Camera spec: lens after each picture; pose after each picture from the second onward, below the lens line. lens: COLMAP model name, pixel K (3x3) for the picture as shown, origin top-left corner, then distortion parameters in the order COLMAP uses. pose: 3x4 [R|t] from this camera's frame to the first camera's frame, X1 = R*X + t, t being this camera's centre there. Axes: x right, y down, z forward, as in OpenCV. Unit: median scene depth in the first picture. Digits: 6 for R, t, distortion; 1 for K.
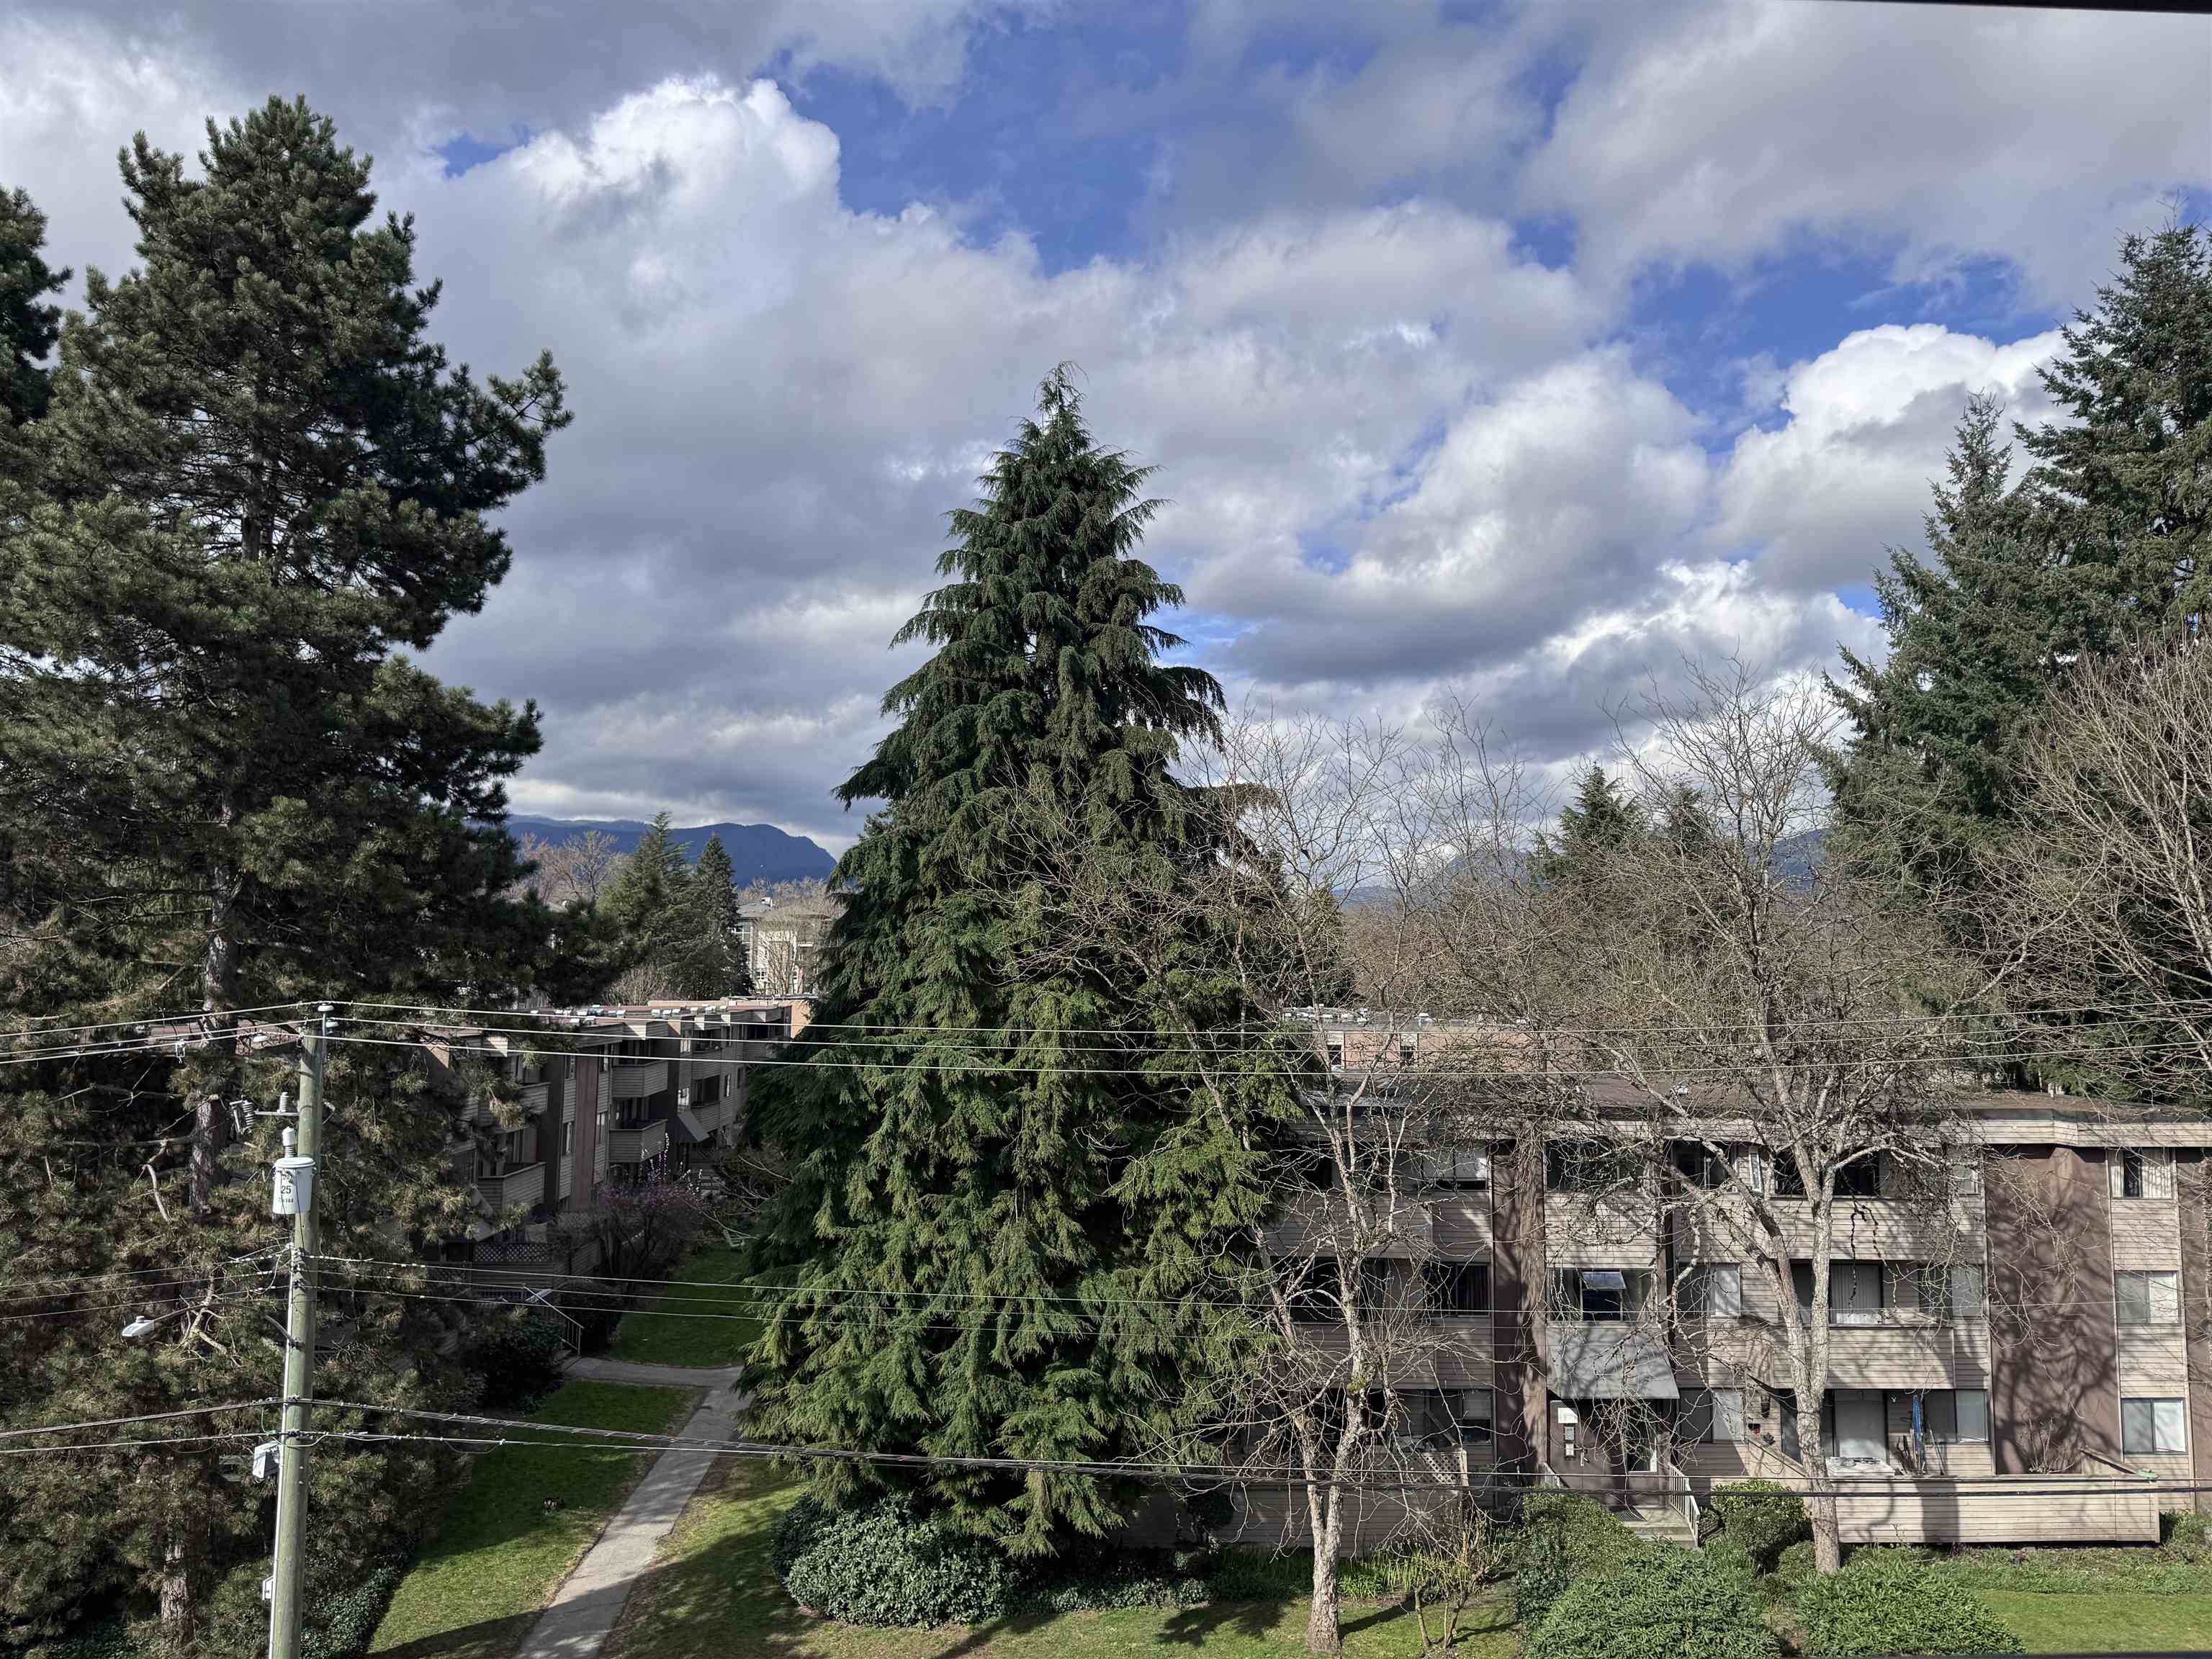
lens RADIAL K [[1558.2, 0, 1112.5], [0, 1558.2, 835.7], [0, 0, 1]] dist [0.075307, -0.084986]
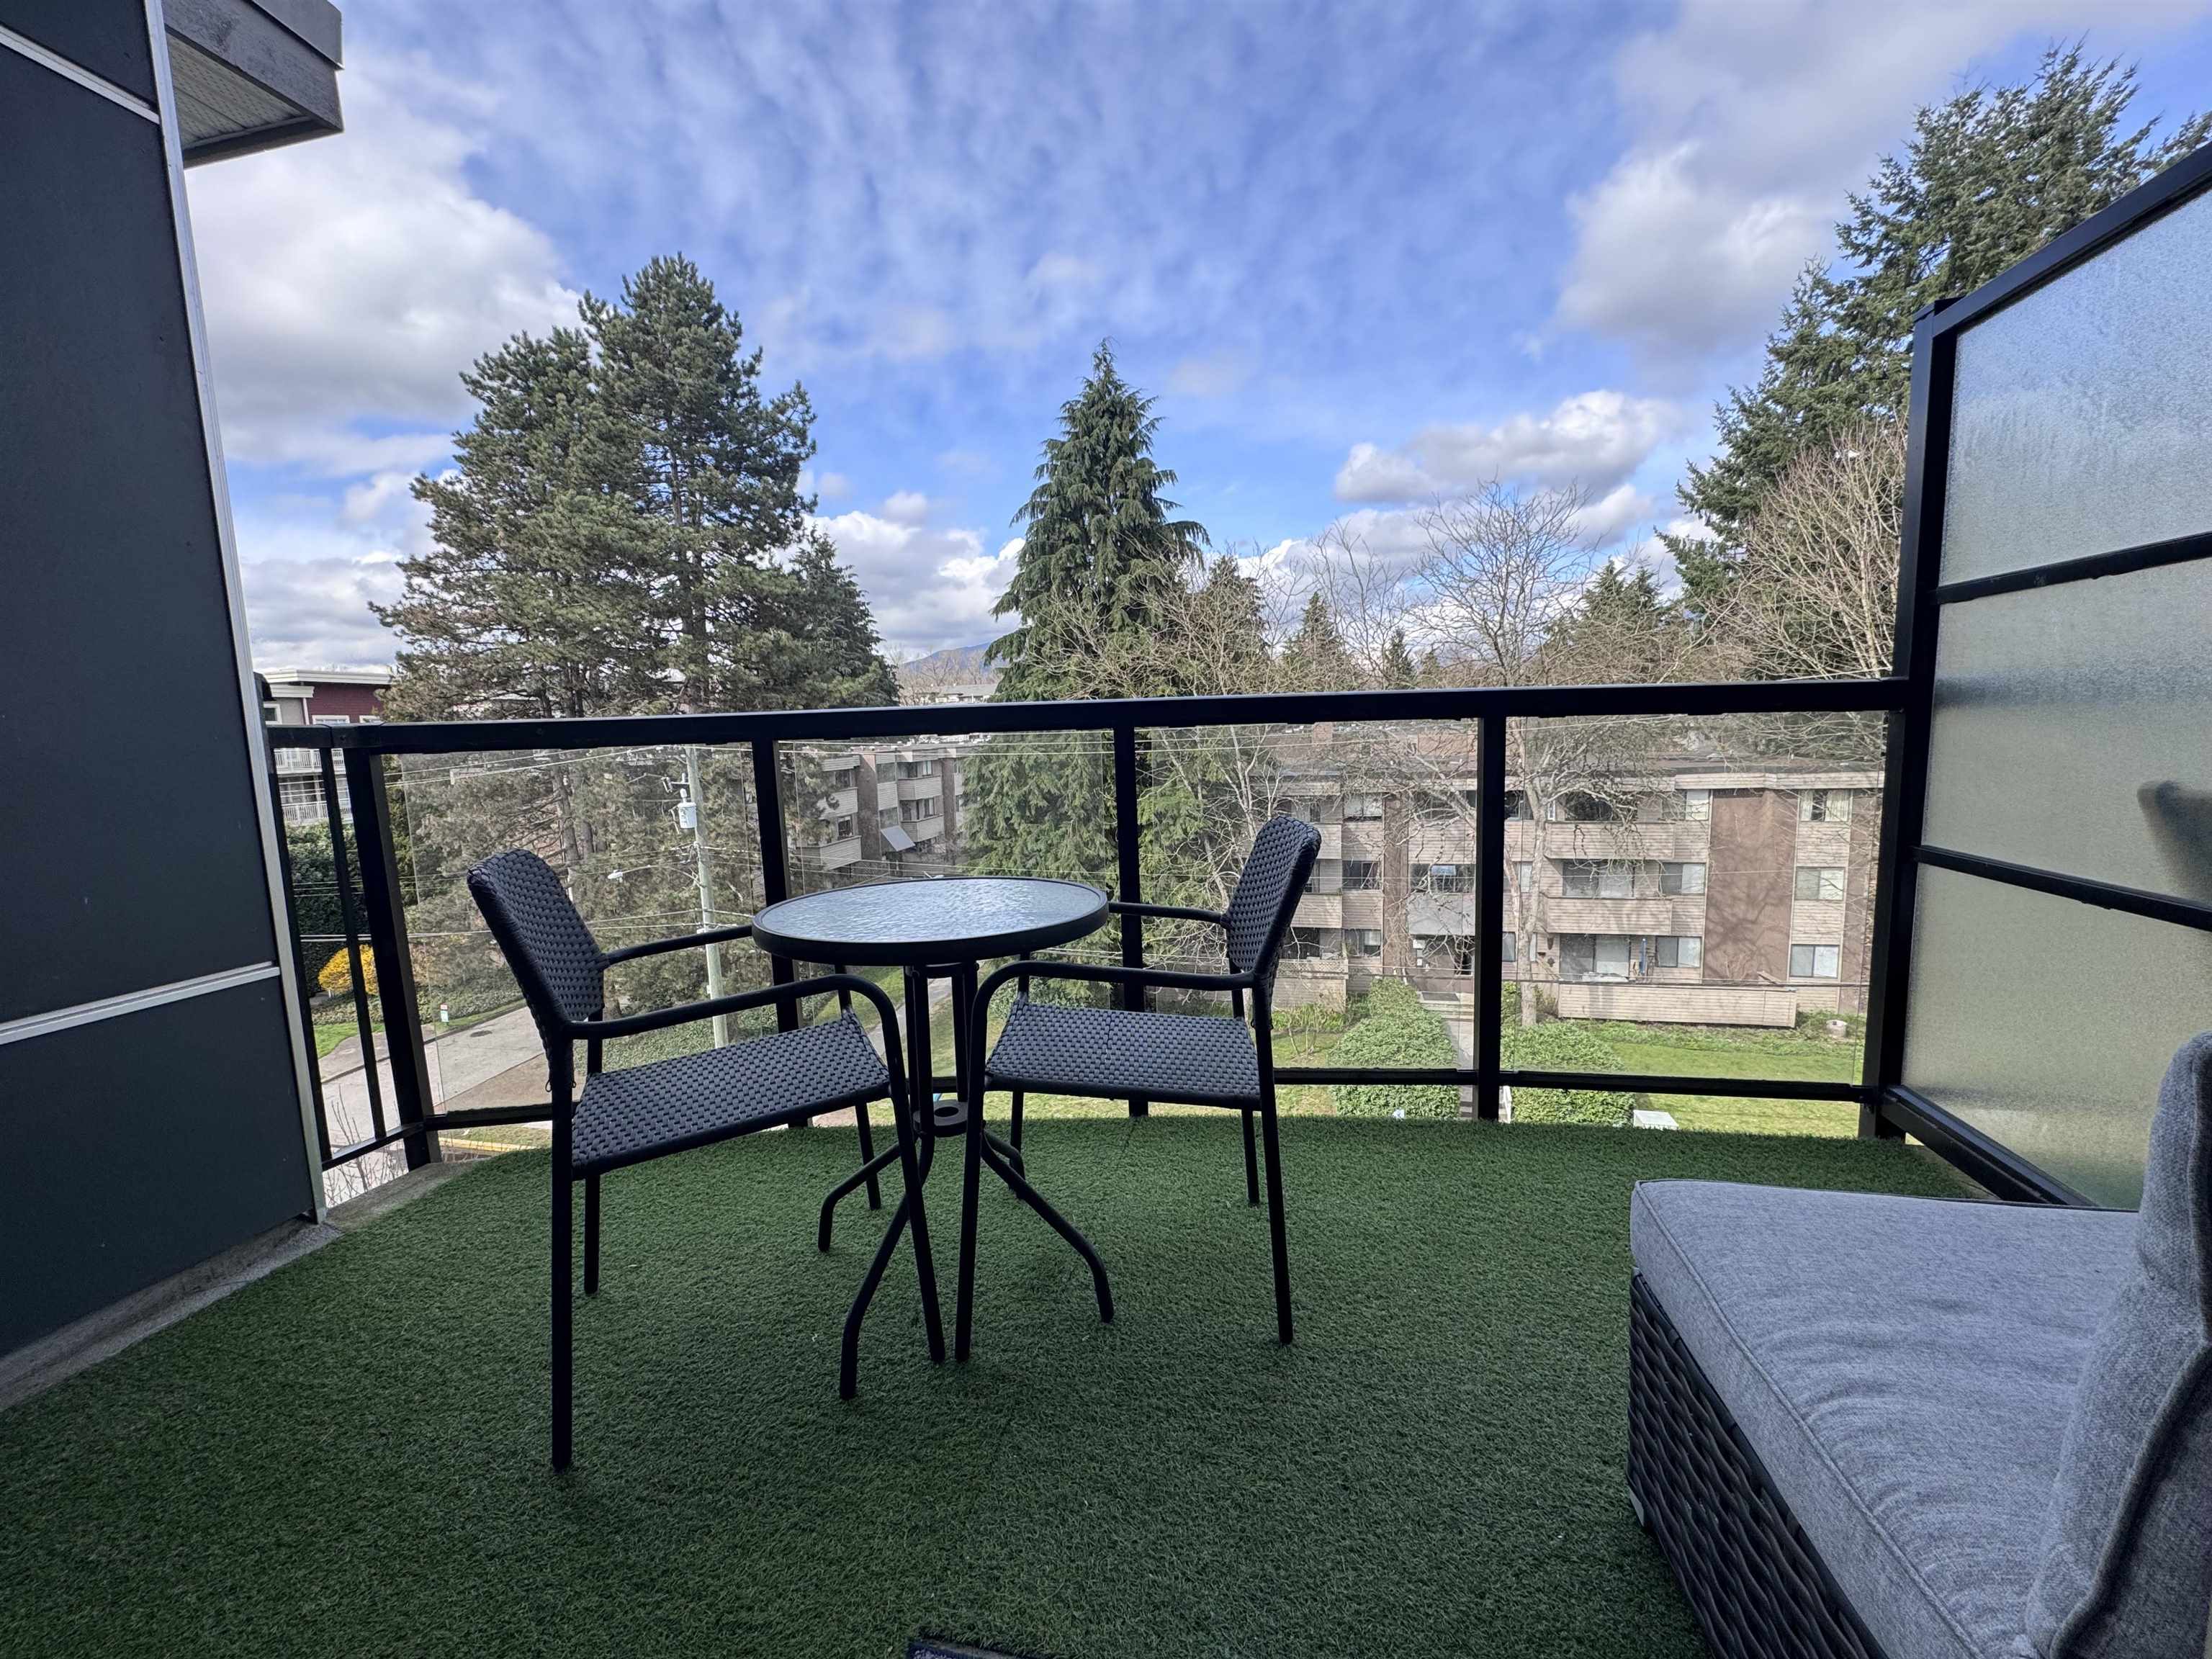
lens RADIAL K [[884.1, 0, 1102.3], [0, 884.1, 825.7], [0, 0, 1]] dist [-0.002219, 0.000406]
pose [[0.962391, -0.006864, -0.271580, 0.254200], [0.063712, 0.977503, 0.201070, 0.019277], [0.264090, -0.210811, 0.941178, 0.004235]]
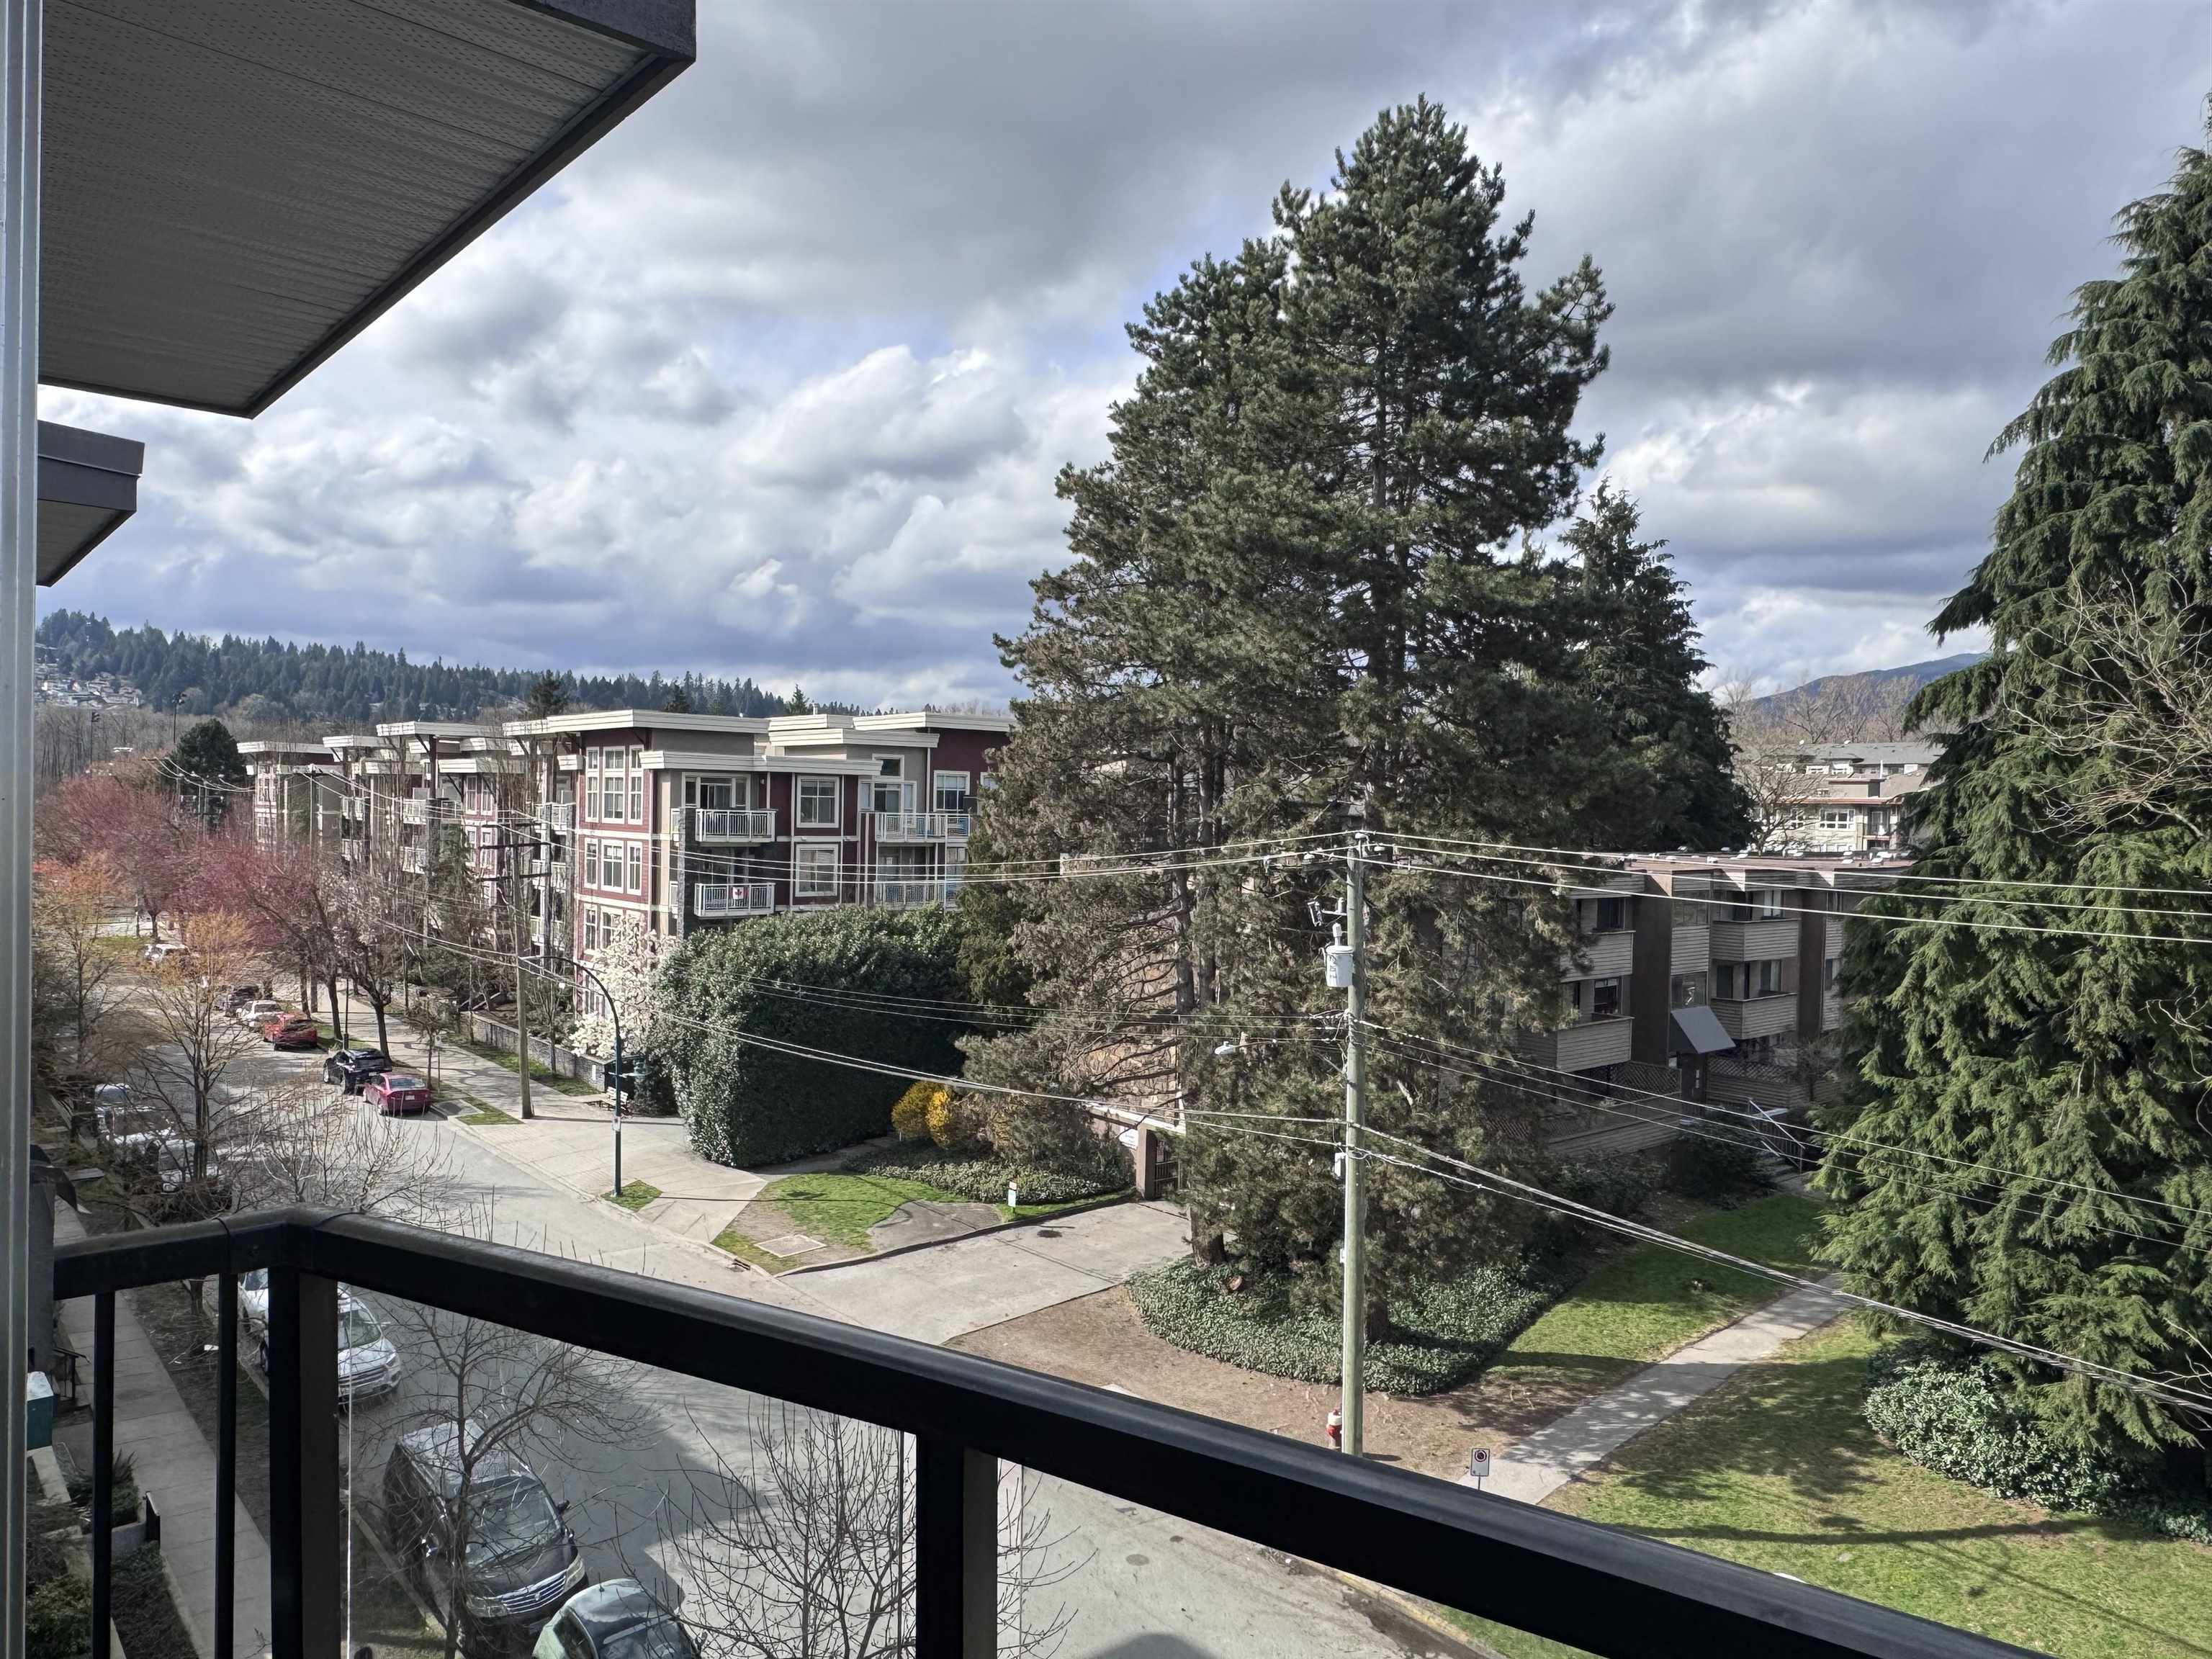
lens RADIAL K [[1486.9, 0, 1076.1], [0, 1486.9, 830.4], [0, 0, 1]] dist [-0.008871, -0.002301]
pose [[0.610801, 0.018167, -0.791575, 0.242950], [0.058848, 0.995930, 0.068266, 0.004246], [0.789594, -0.088280, 0.607246, 0.047374]]
